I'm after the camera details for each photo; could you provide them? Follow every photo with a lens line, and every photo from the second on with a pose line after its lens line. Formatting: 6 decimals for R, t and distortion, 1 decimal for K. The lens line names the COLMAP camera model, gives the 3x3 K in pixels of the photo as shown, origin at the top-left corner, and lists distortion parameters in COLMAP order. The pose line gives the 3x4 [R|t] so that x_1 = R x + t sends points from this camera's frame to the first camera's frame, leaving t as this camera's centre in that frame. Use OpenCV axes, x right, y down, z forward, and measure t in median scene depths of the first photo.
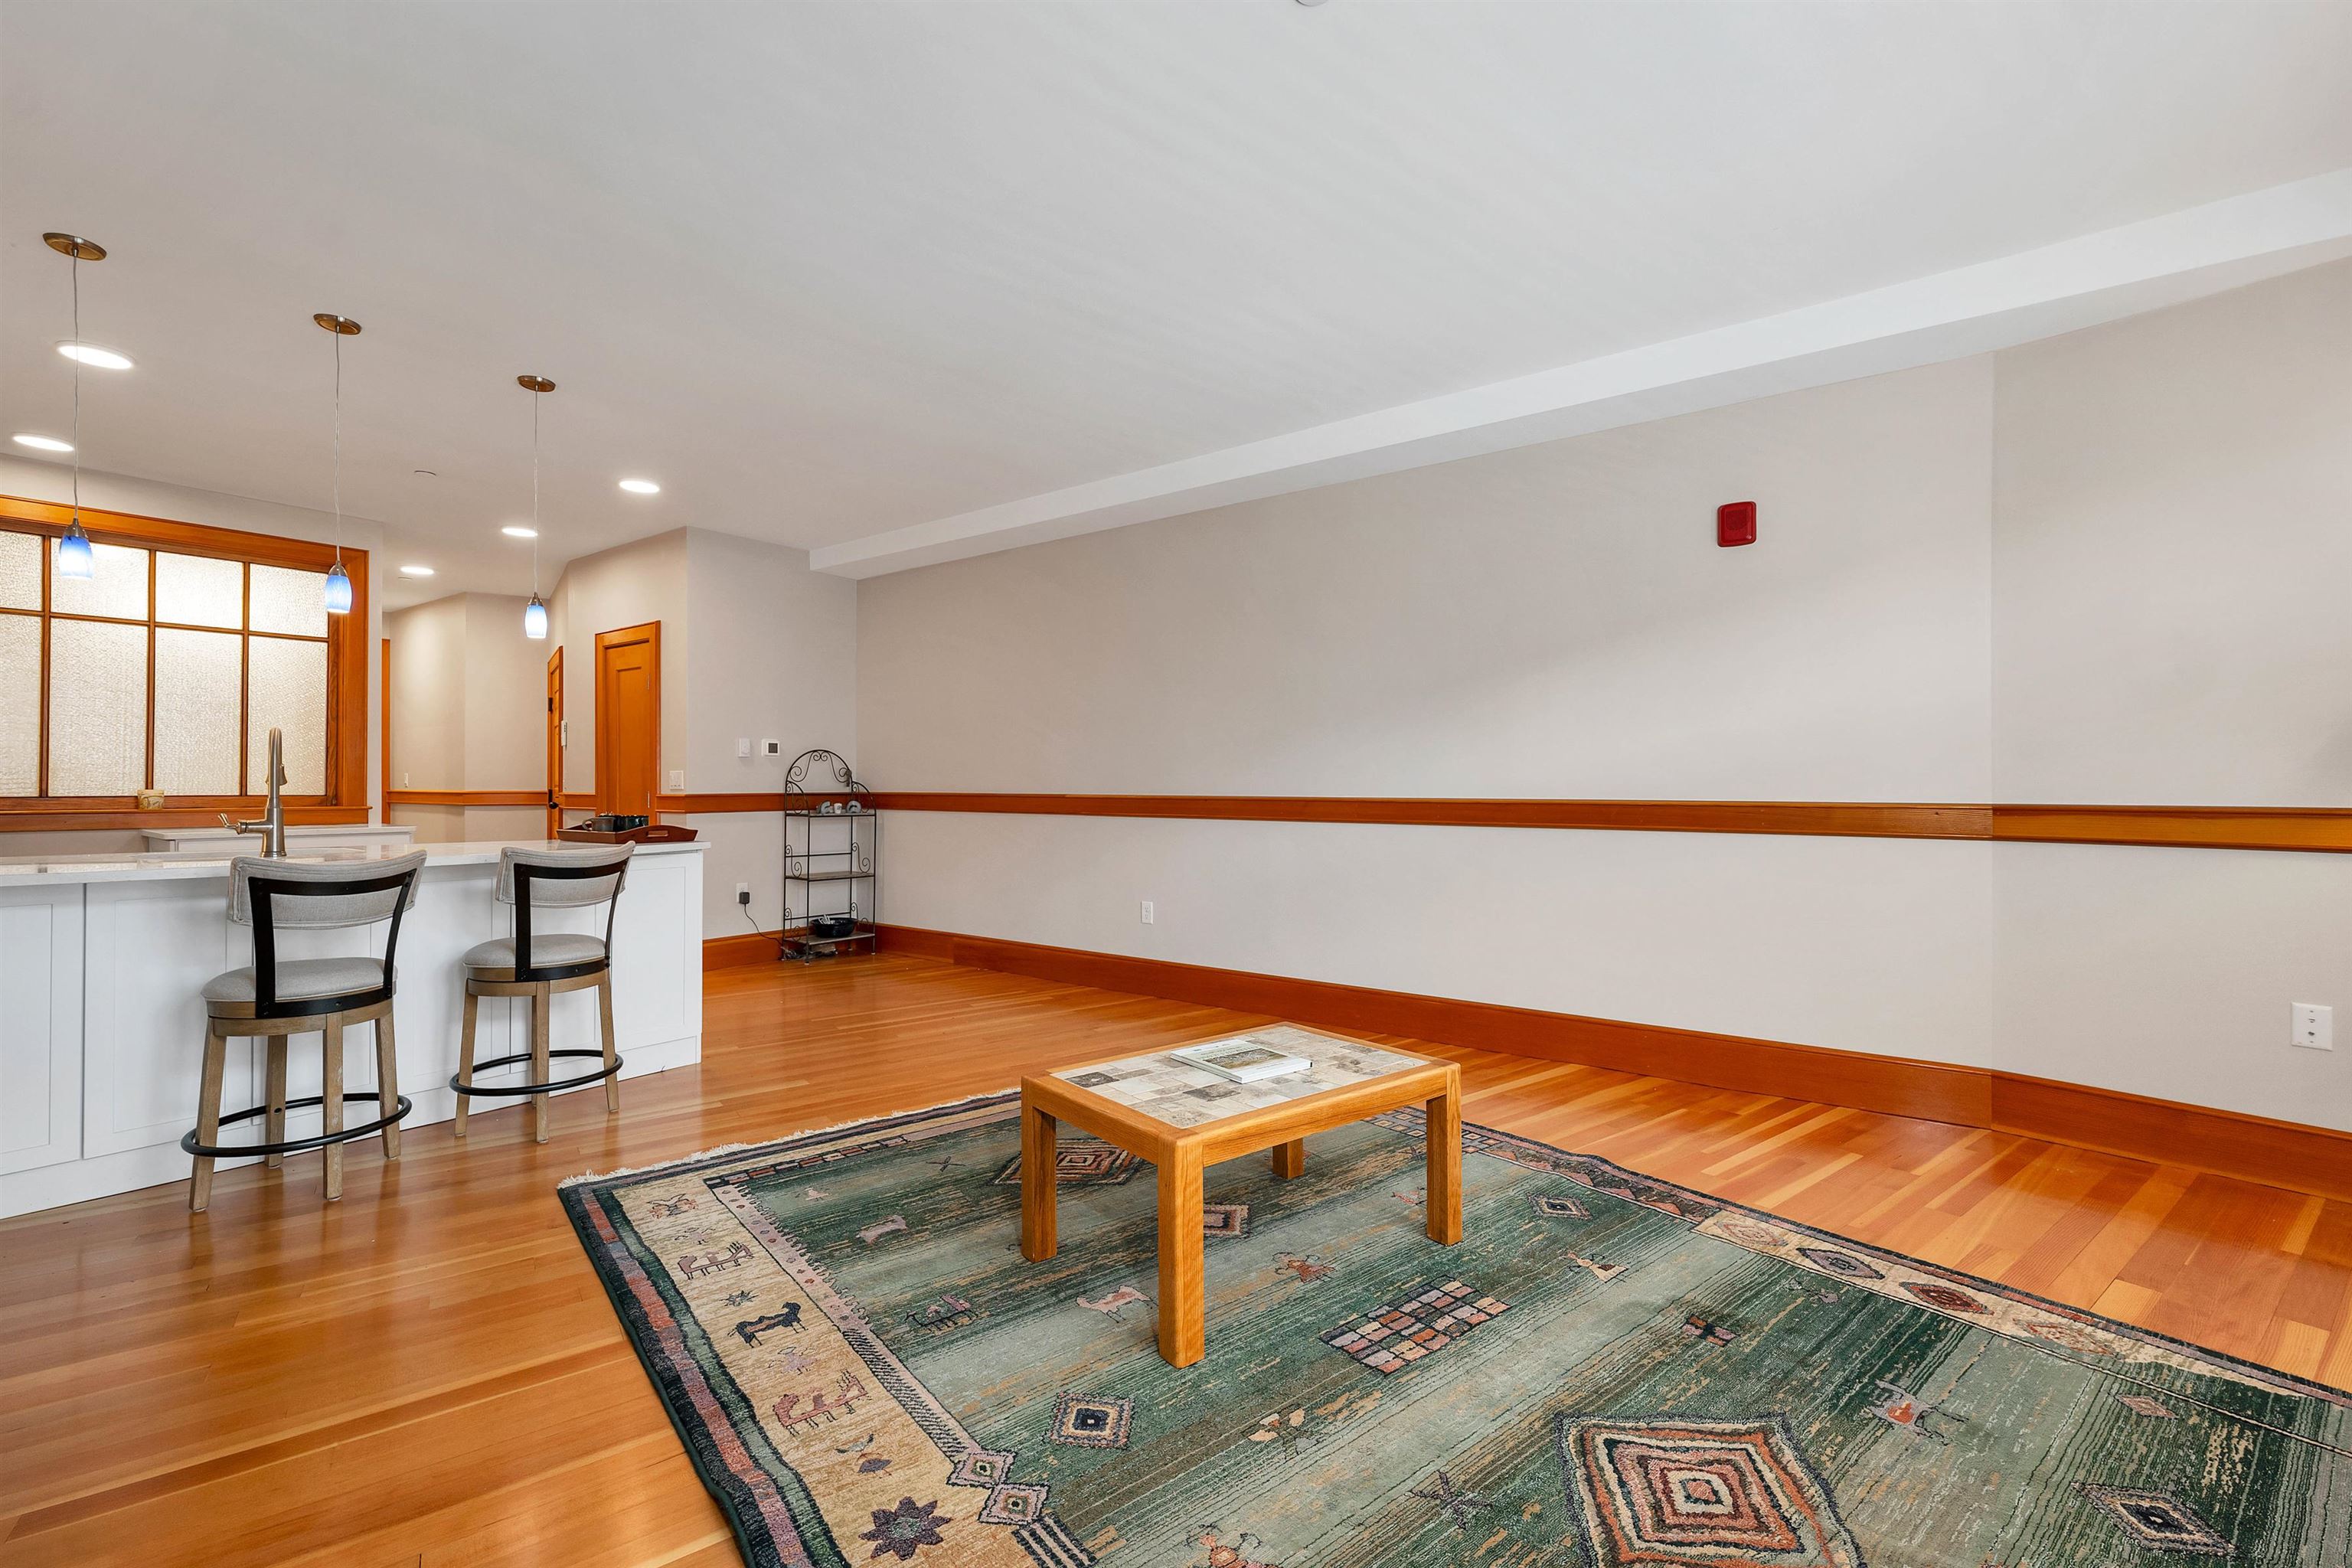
lens RADIAL K [[956.5, 0, 1176.0], [0, 956.5, 784.0], [0, 0, 1]] dist [-0.011956, 0.000323]
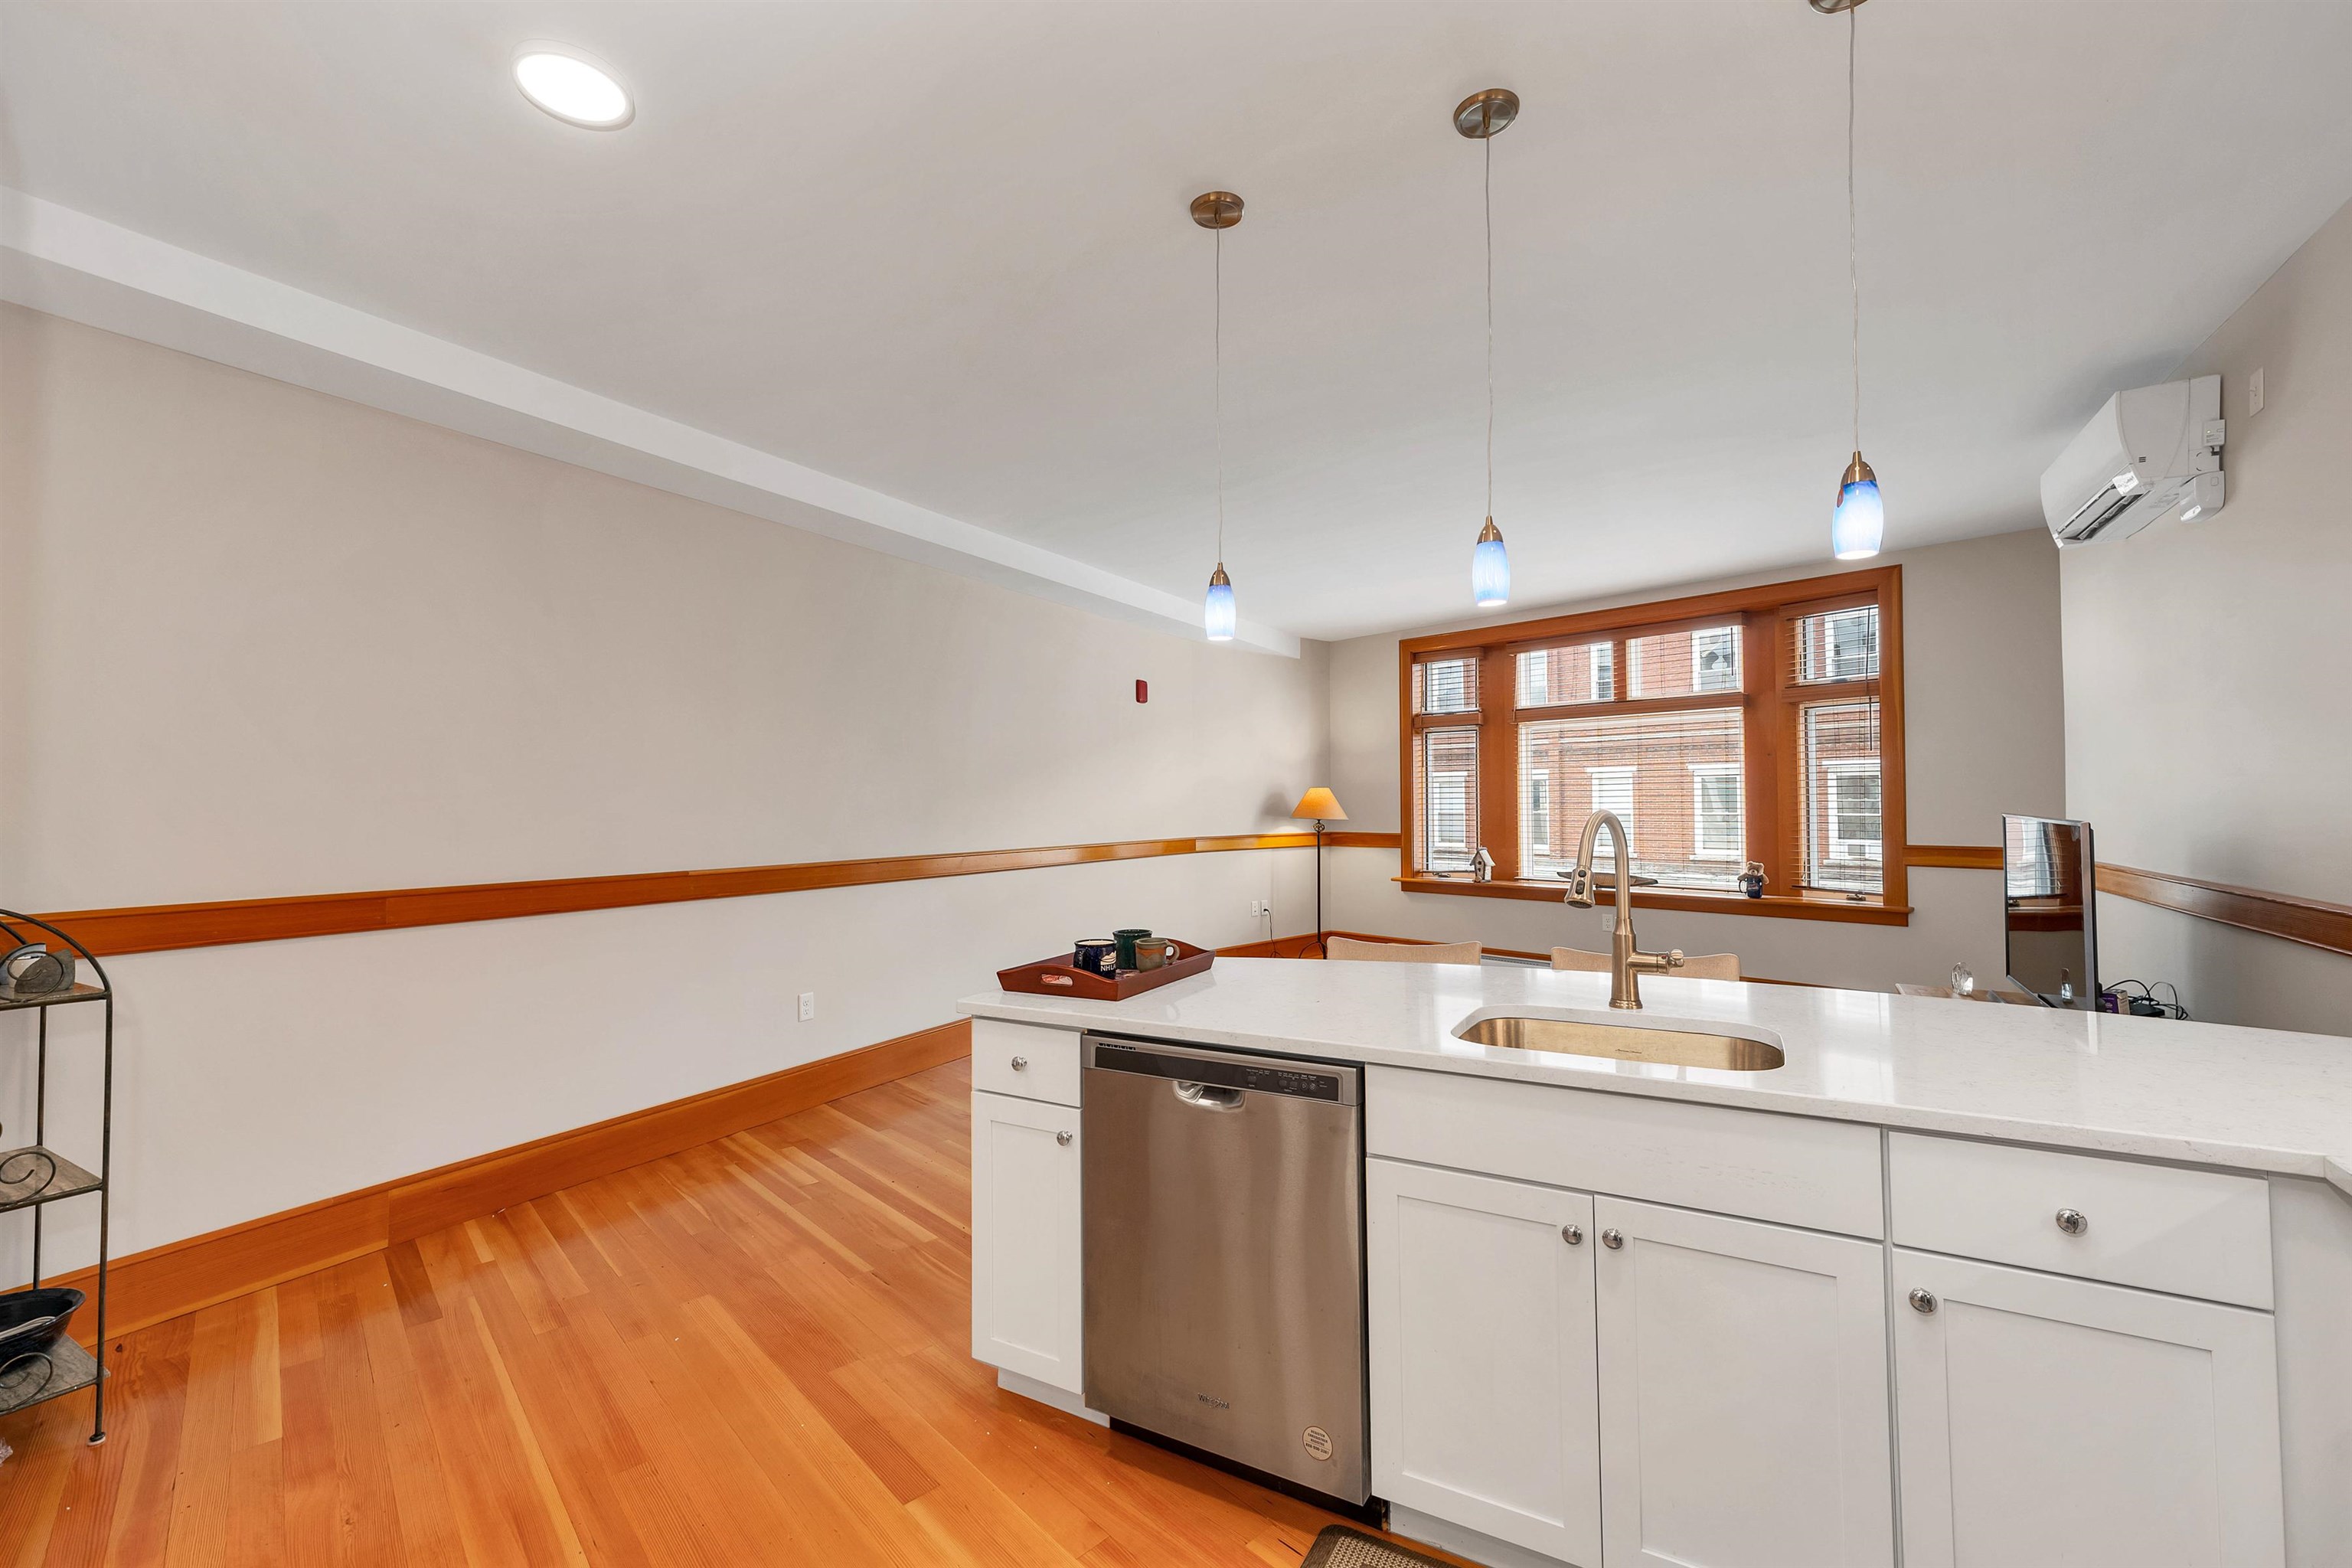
lens RADIAL K [[986.2, 0, 1176.0], [0, 986.2, 784.0], [0, 0, 1]] dist [0.006432, 0.000341]
pose [[-0.096186, 0.018979, 0.995182, -1.026267], [0.008040, 0.999800, -0.018290, -0.043459], [-0.995331, 0.006242, -0.096319, 0.869613]]
